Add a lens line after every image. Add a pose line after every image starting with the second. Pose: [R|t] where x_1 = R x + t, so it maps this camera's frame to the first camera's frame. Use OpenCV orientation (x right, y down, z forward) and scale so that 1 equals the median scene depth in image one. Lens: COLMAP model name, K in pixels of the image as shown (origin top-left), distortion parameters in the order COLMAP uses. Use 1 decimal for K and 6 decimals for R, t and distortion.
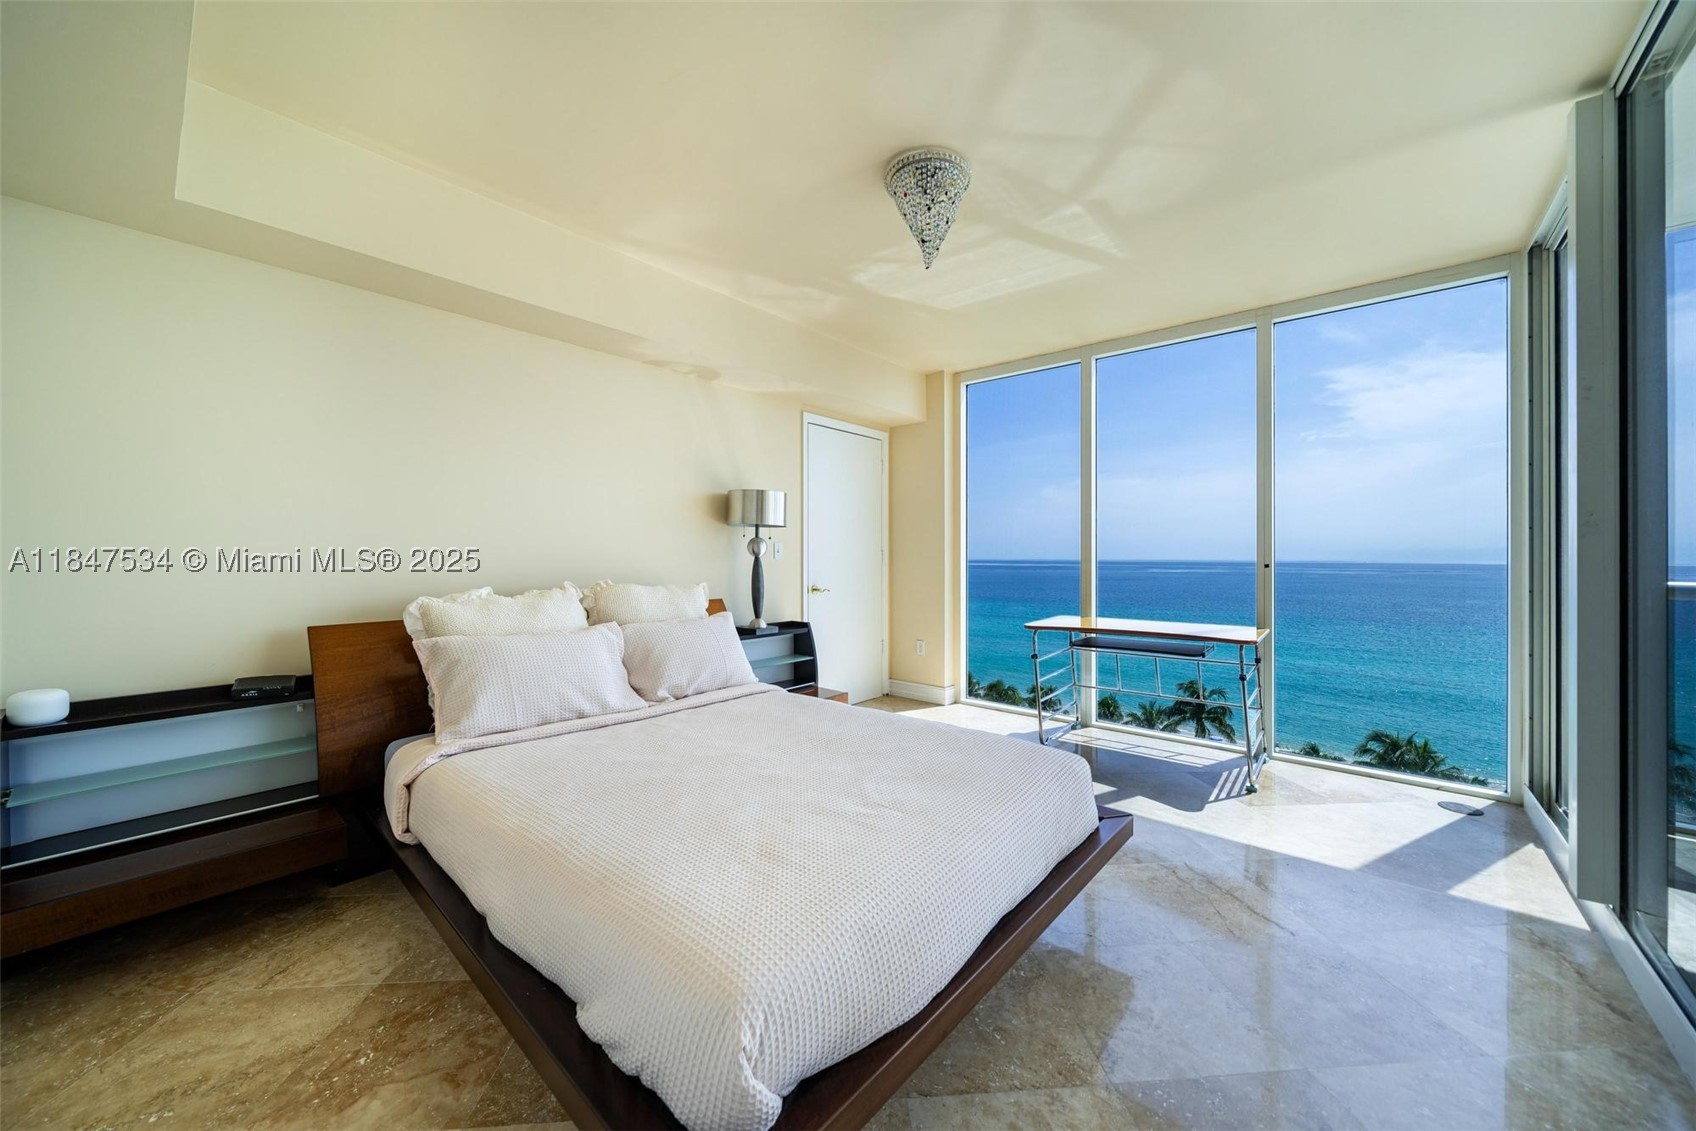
lens RADIAL K [[612.2, 0, 848.0], [0, 612.2, 565.5], [0, 0, 1]] dist [-0.001865, -0.000023]
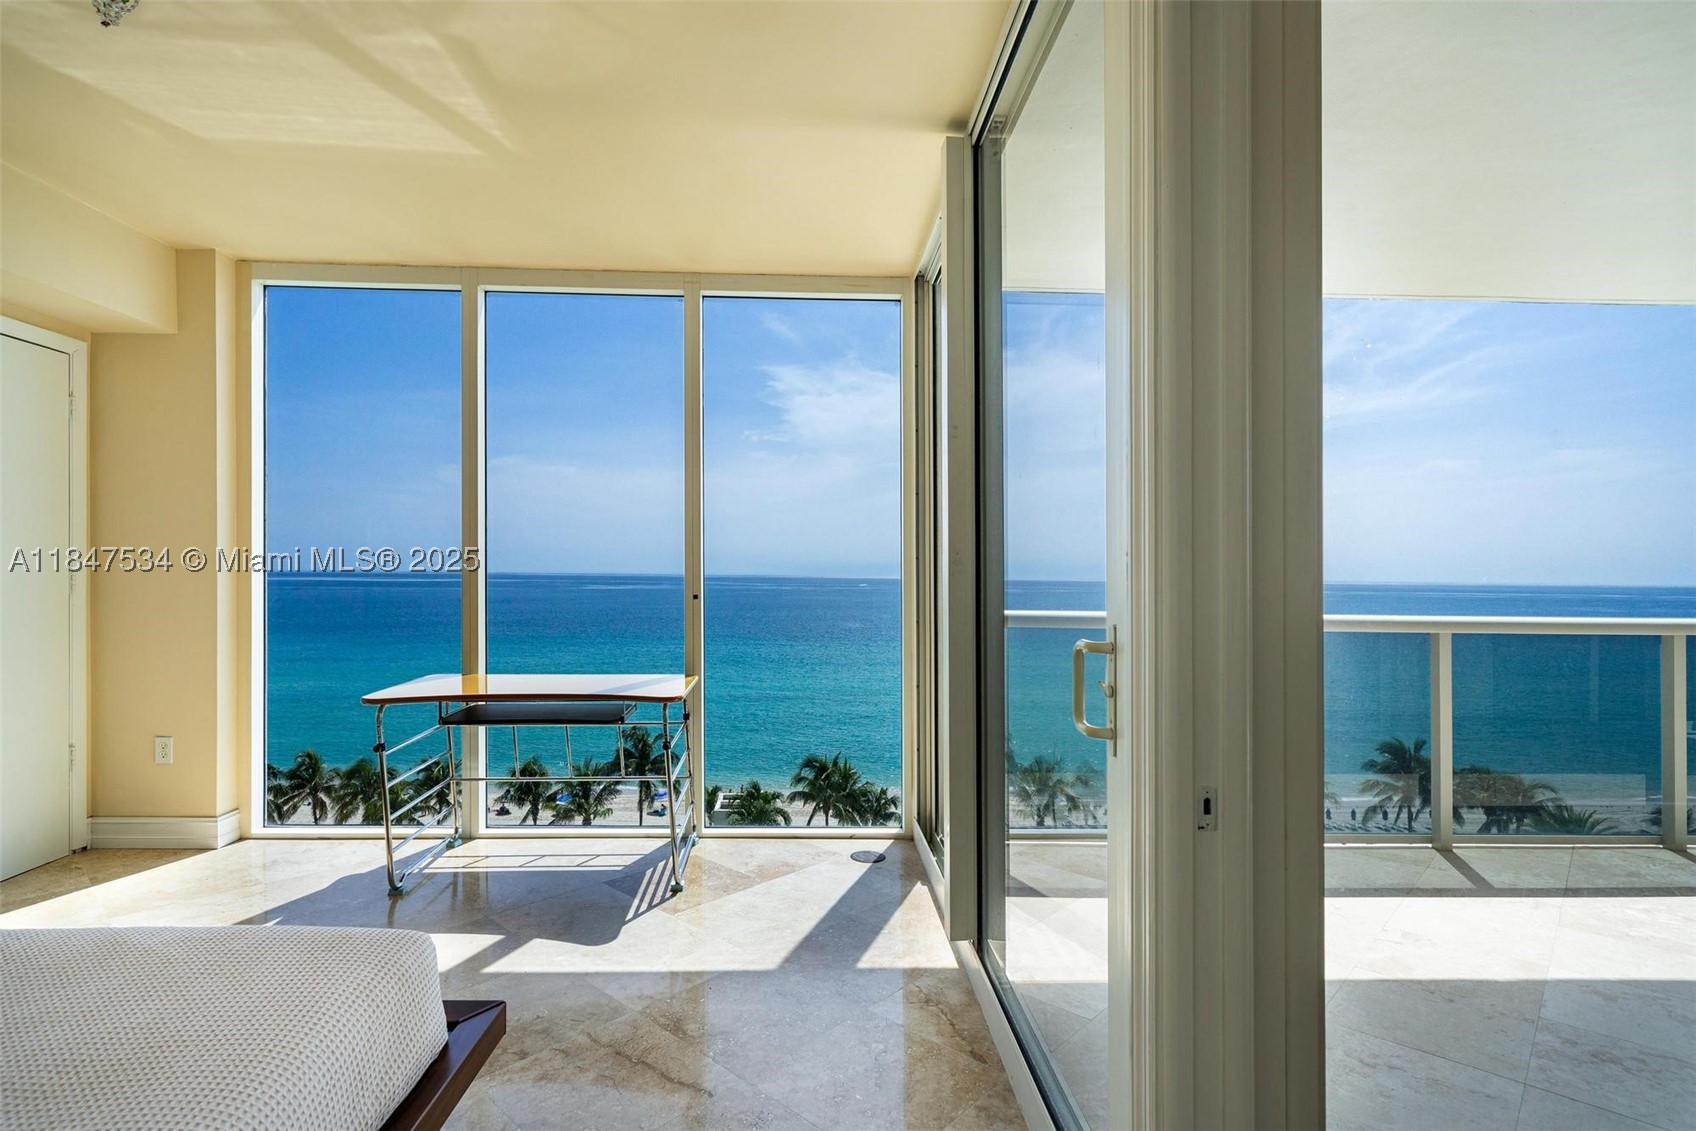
lens RADIAL K [[781.5, 0, 848.0], [0, 781.5, 565.5], [0, 0, 1]] dist [-0.001685, 0.000224]
pose [[0.730709, -0.005196, 0.682669, 0.140417], [0.004496, 0.999986, 0.002798, -0.044914], [-0.682674, 0.001025, 0.730722, 0.123783]]
